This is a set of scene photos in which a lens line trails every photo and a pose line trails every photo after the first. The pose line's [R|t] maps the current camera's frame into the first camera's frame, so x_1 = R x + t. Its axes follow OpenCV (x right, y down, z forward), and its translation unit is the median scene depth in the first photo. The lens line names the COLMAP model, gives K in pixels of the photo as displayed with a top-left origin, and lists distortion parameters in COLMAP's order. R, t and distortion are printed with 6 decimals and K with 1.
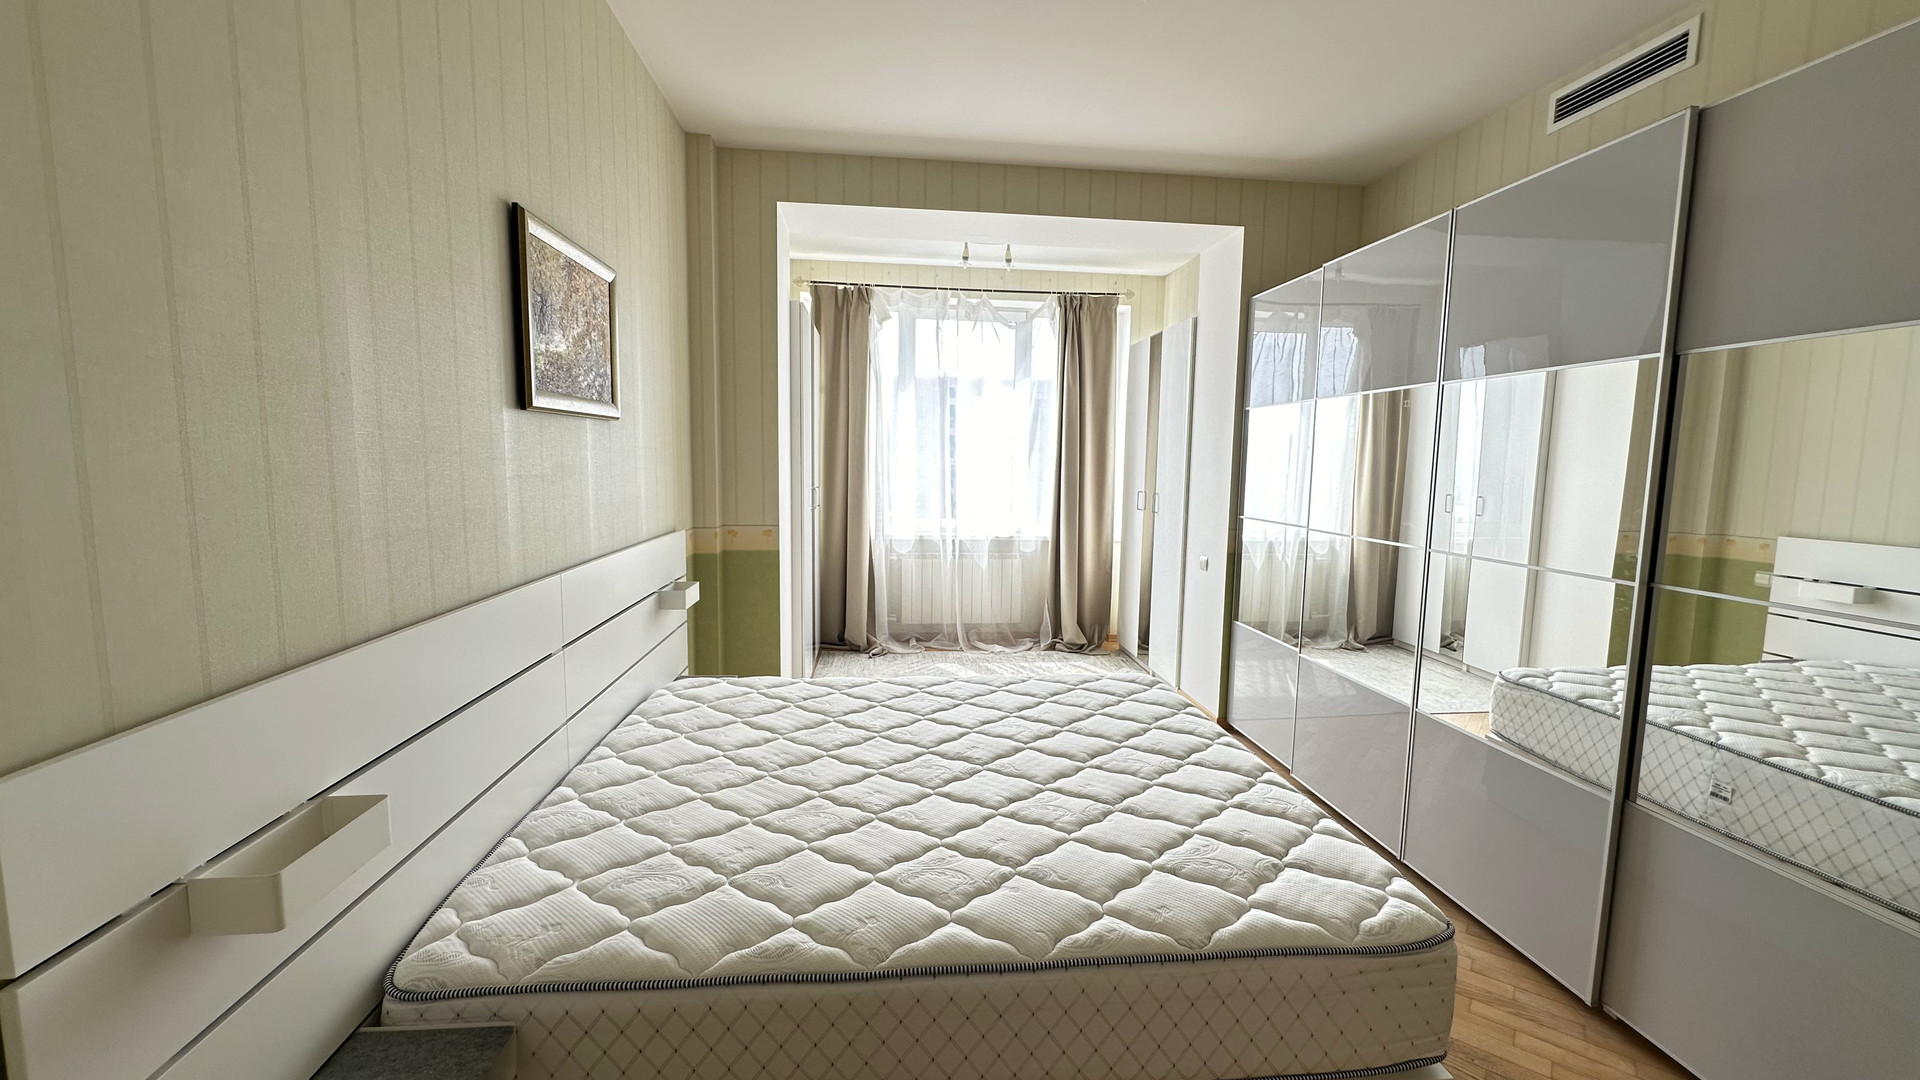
lens RADIAL K [[769.2, 0, 957.7], [0, 769.2, 543.7], [0, 0, 1]] dist [-0.000107, -0.000524]
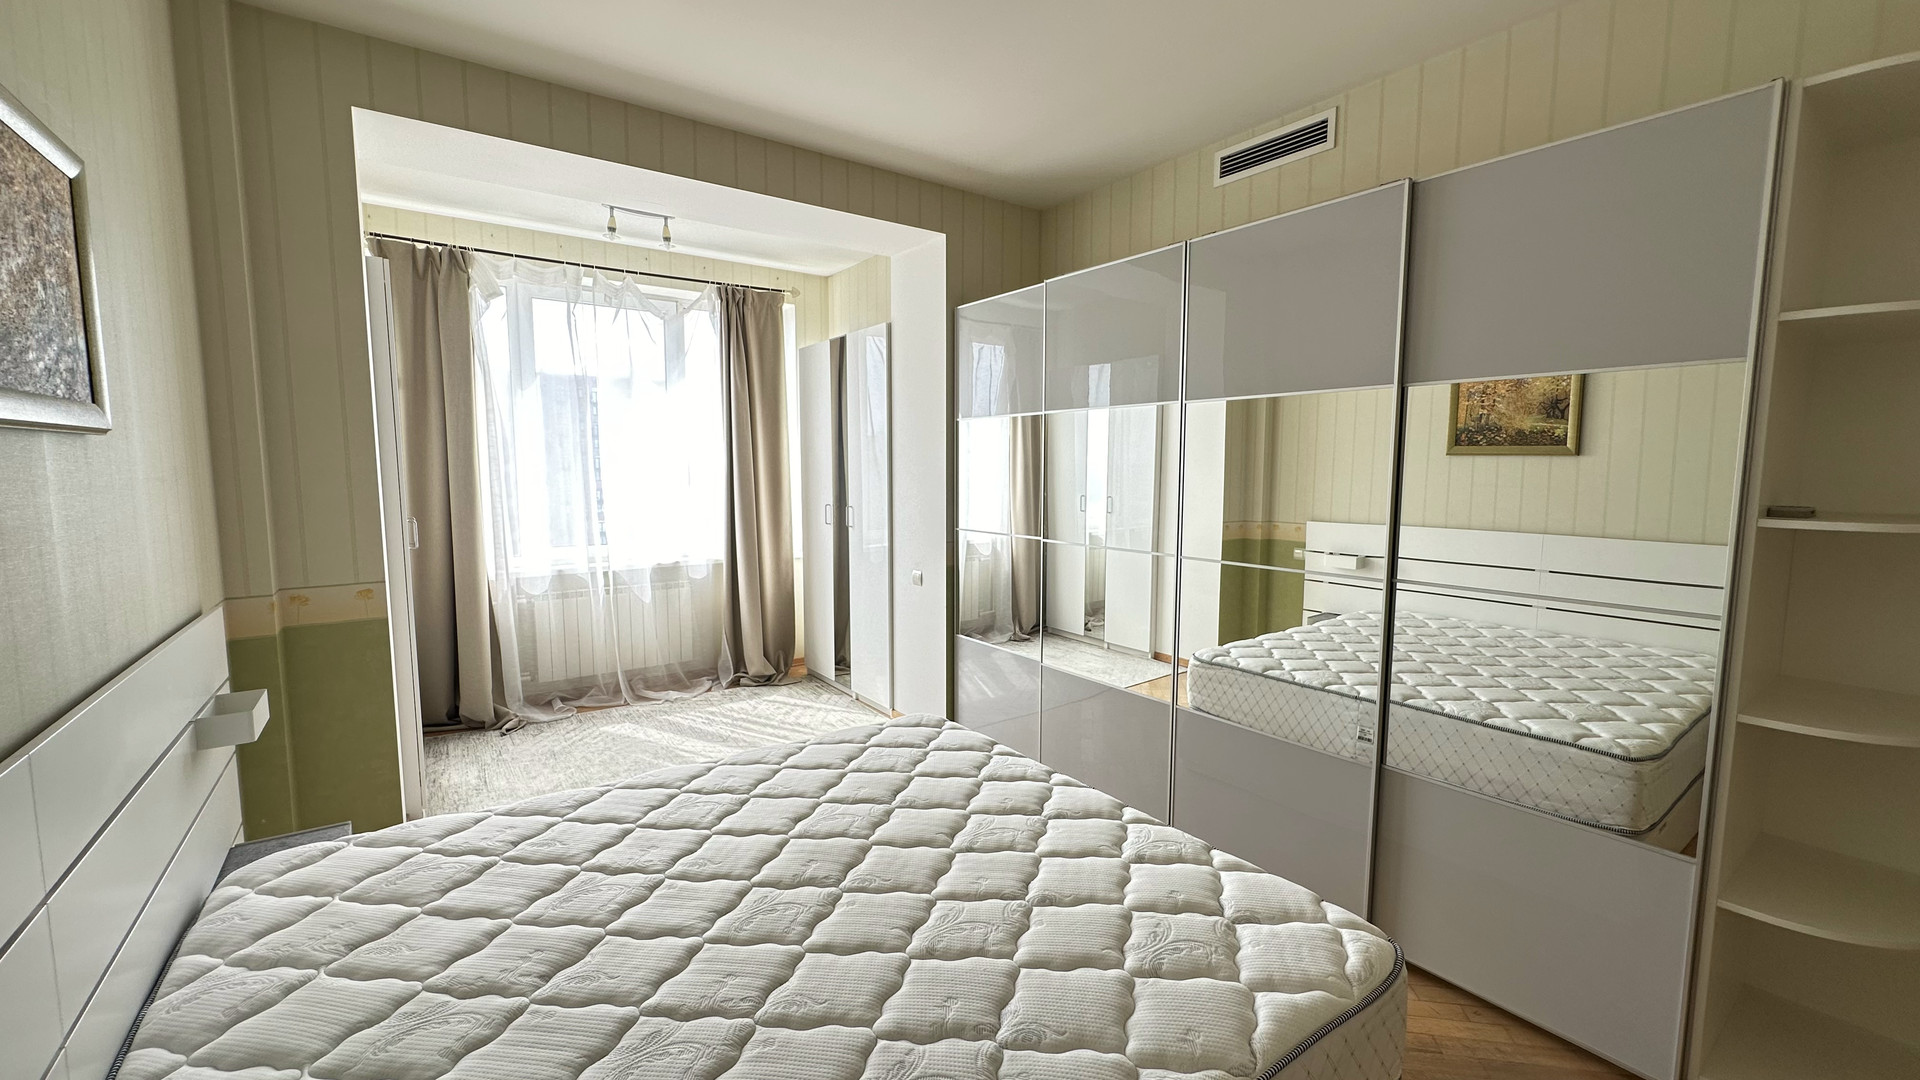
lens RADIAL K [[769.2, 0, 957.7], [0, 769.2, 543.7], [0, 0, 1]] dist [-0.000107, -0.000524]
pose [[0.866861, -0.066901, 0.494041, -0.124445], [0.068627, 0.997535, 0.014667, -0.032068], [-0.493804, 0.021190, 0.869315, 0.147205]]
